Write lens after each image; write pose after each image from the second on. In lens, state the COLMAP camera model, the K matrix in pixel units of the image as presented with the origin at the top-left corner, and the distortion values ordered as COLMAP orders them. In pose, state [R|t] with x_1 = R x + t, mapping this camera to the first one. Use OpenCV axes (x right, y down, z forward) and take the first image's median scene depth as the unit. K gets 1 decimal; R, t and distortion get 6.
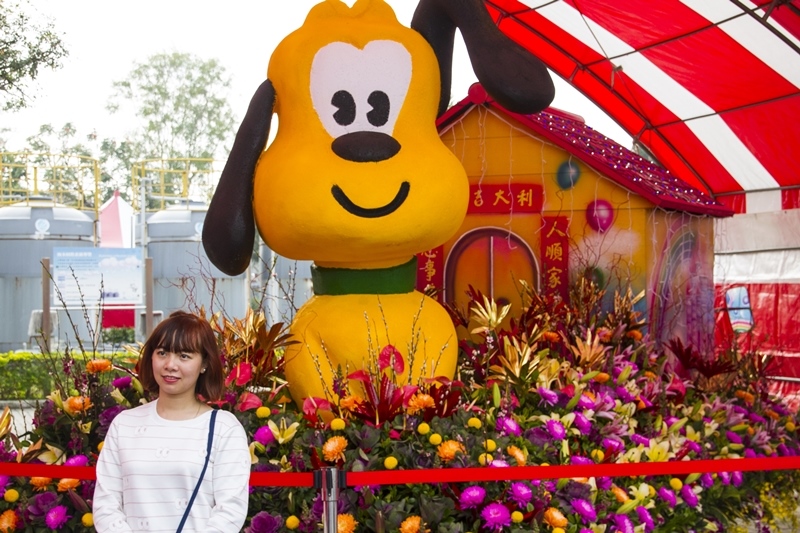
lens RADIAL K [[1866.9, 0, 400.0], [0, 1866.9, 289.3], [0, 0, 1]] dist [0.491442, 0.176906]
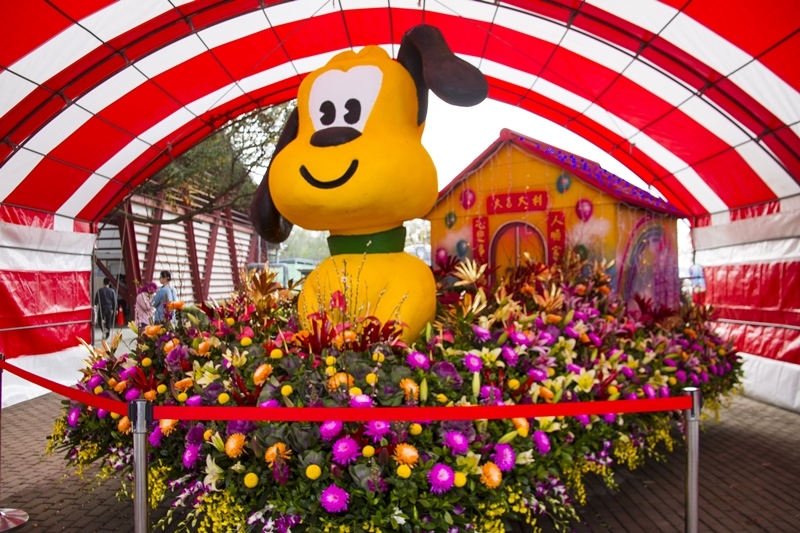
lens RADIAL K [[662.5, 0, 400.0], [0, 662.5, 282.1], [0, 0, 1]] dist [-0.159292, 0.002259]
pose [[0.944061, -0.002160, -0.329765, 0.143749], [-0.000907, 0.999958, -0.009147, 0.023059], [0.329771, 0.008934, 0.944019, 0.486616]]
